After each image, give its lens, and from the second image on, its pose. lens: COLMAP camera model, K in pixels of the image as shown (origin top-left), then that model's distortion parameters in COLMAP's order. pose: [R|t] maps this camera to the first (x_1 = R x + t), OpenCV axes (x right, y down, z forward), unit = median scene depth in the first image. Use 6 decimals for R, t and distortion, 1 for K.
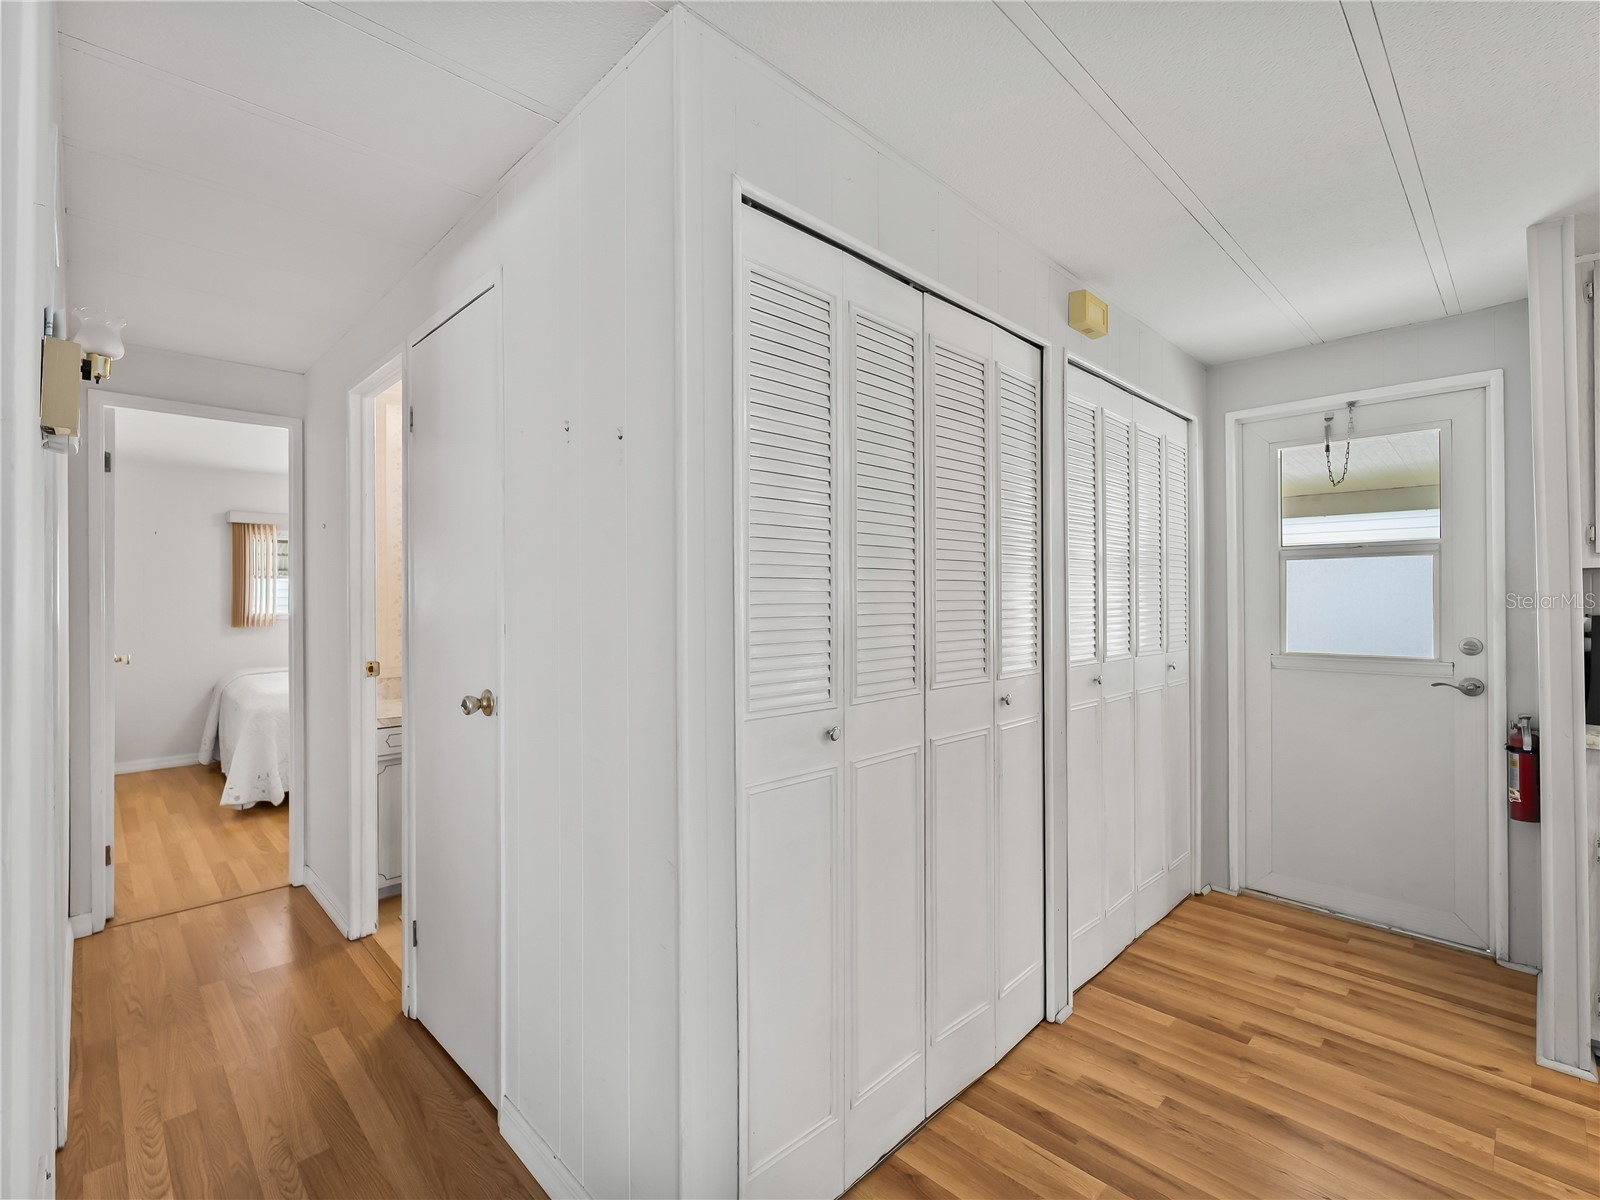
lens RADIAL K [[735.6, 0, 812.4], [0, 735.6, 591.9], [0, 0, 1]] dist [-0.003578, -0.002390]
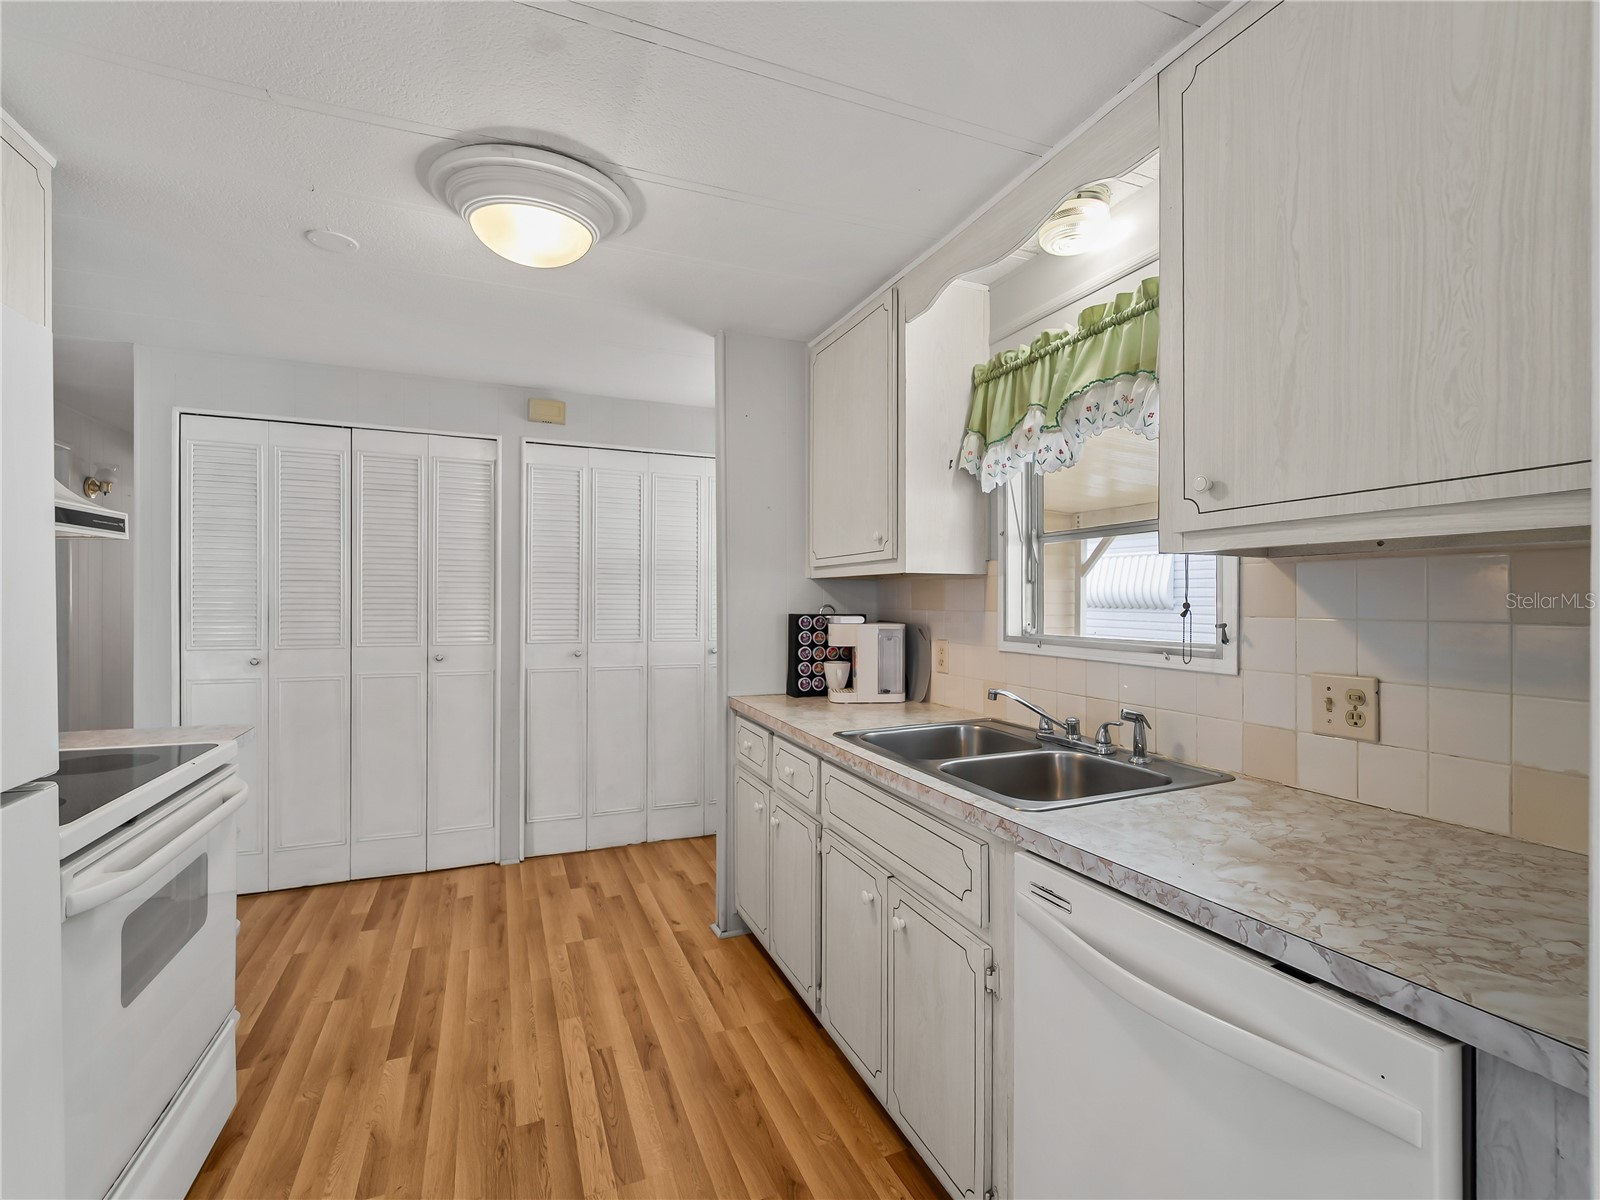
lens RADIAL K [[735.6, 0, 783.1], [0, 735.6, 603.5], [0, 0, 1]] dist [-0.003578, -0.002390]
pose [[0.925292, 0.000596, -0.379256, 1.693276], [0.001731, 0.999982, 0.005795, 0.018038], [0.379252, -0.006018, 0.925274, -0.257148]]
